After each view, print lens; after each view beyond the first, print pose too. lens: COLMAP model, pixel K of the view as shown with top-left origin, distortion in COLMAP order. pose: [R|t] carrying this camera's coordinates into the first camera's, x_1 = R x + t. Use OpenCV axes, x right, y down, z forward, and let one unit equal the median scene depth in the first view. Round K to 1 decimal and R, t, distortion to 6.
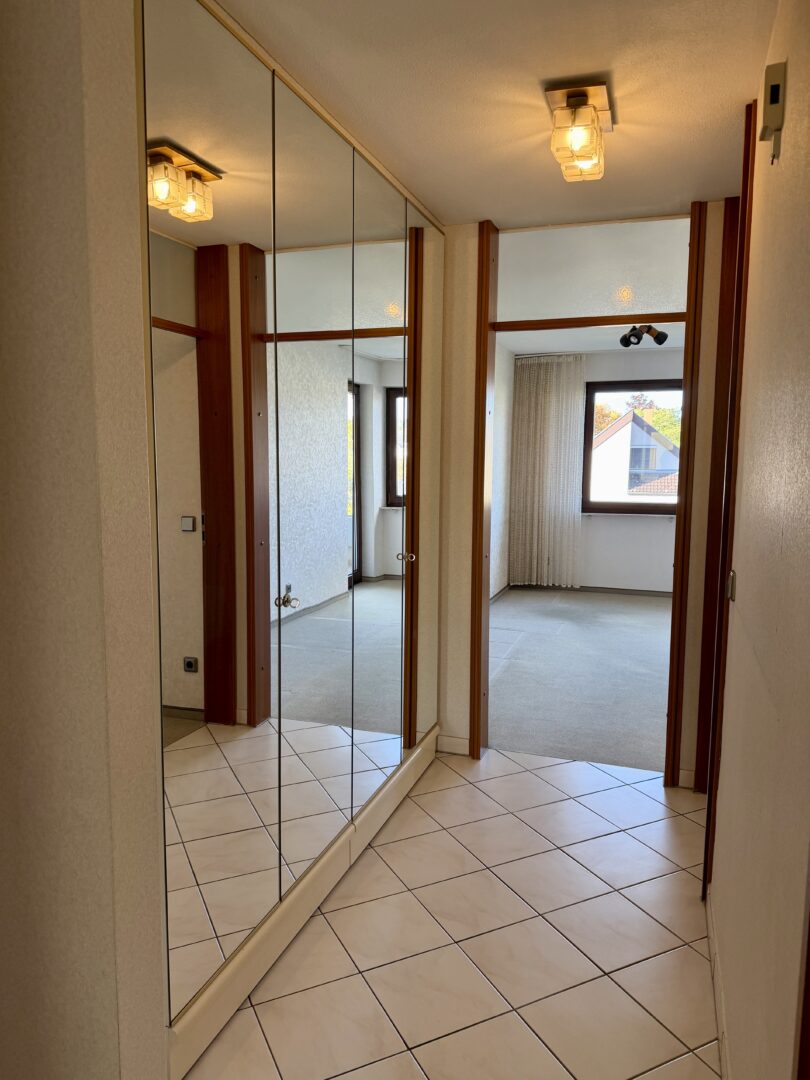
lens RADIAL K [[754.4, 0, 398.1], [0, 754.4, 540.4], [0, 0, 1]] dist [0.015562, -0.004870]
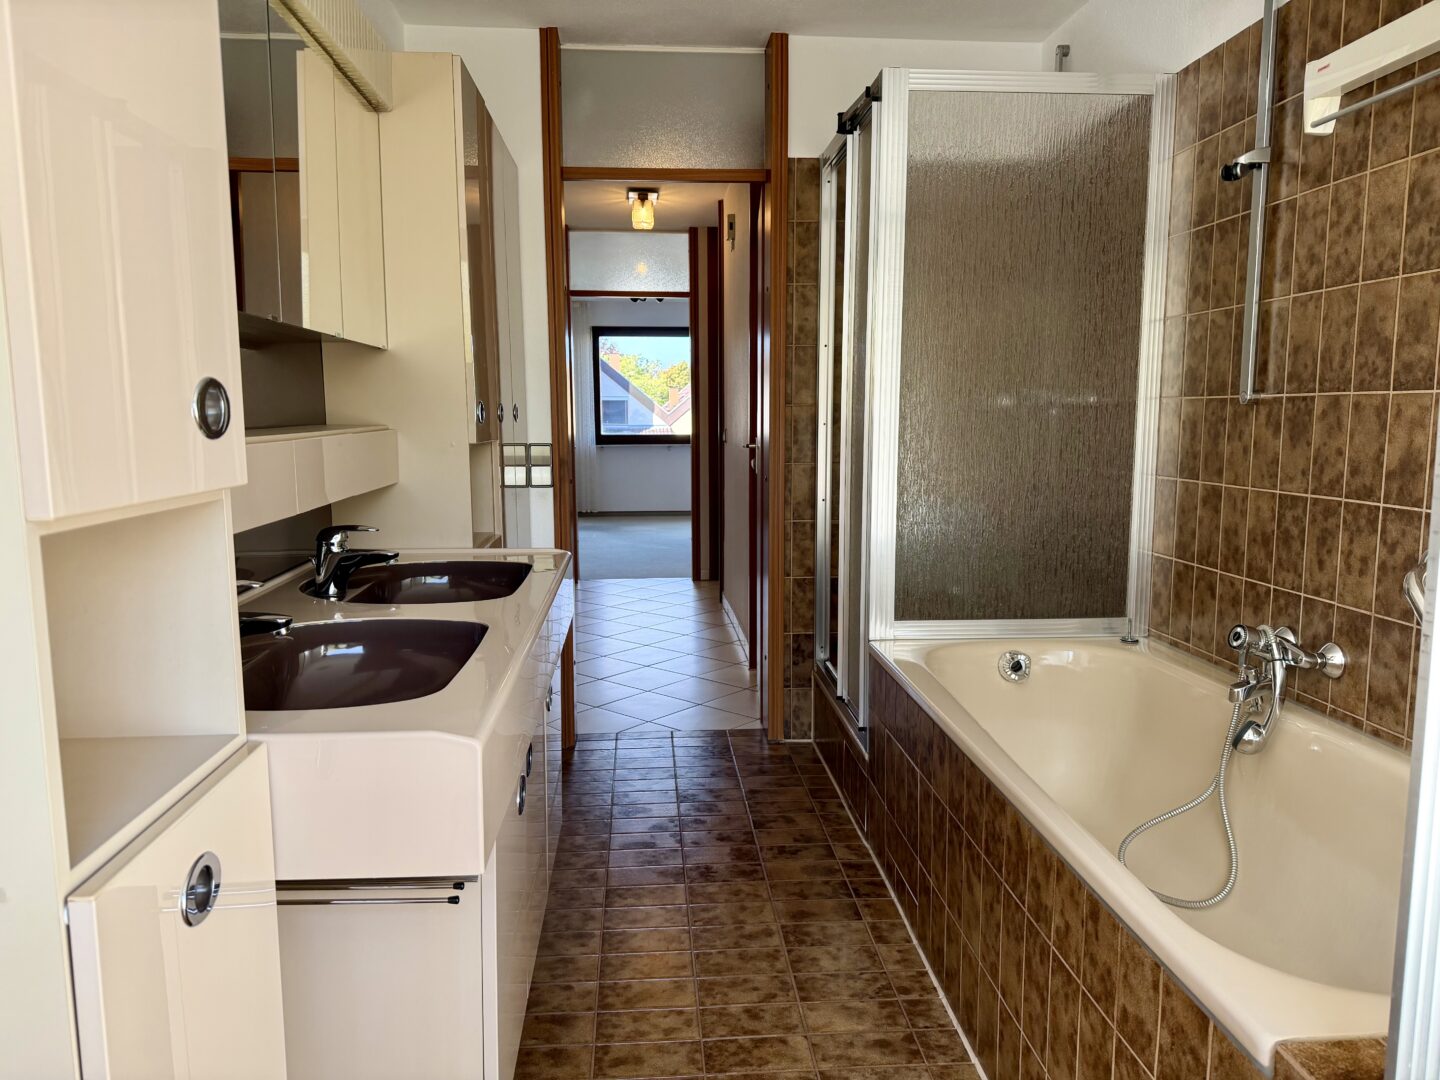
lens RADIAL K [[1005.9, 0, 721.2], [0, 1005.9, 541.5], [0, 0, 1]] dist [0.015562, -0.004870]
pose [[0.910607, -0.058255, 0.409147, -0.475296], [0.052823, 0.998301, 0.024576, 0.184573], [-0.409884, -0.000766, 0.912137, -1.004948]]
